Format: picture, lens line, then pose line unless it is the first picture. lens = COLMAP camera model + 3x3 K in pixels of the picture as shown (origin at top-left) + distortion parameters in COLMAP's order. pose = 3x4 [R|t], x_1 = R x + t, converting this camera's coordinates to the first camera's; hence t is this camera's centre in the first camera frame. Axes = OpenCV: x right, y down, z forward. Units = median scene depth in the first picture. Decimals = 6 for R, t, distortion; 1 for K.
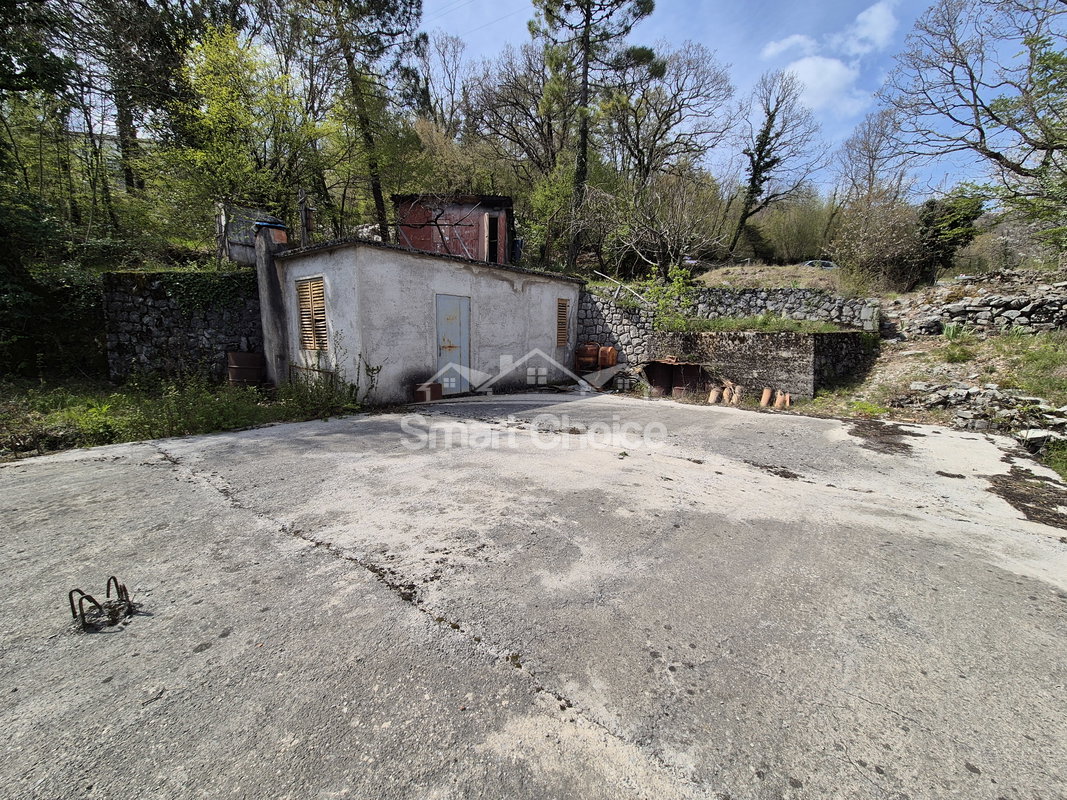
lens RADIAL K [[432.4, 0, 533.2], [0, 432.4, 402.6], [0, 0, 1]] dist [0.004670, -0.000150]
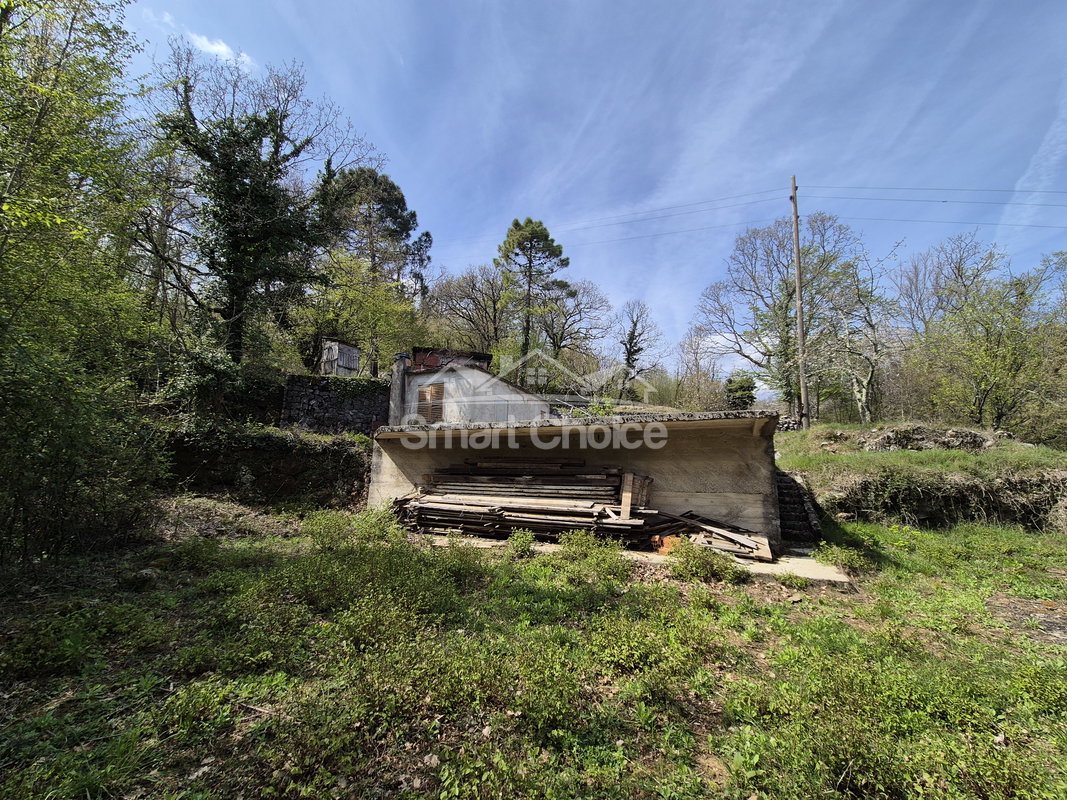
lens RADIAL K [[432.4, 0, 529.8], [0, 432.4, 404.2], [0, 0, 1]] dist [0.004670, -0.000150]
pose [[0.970757, 0.058049, 0.232942, -0.223279], [0.025474, 0.939939, -0.340392, 0.182912], [-0.238710, 0.336371, 0.910973, -0.317031]]
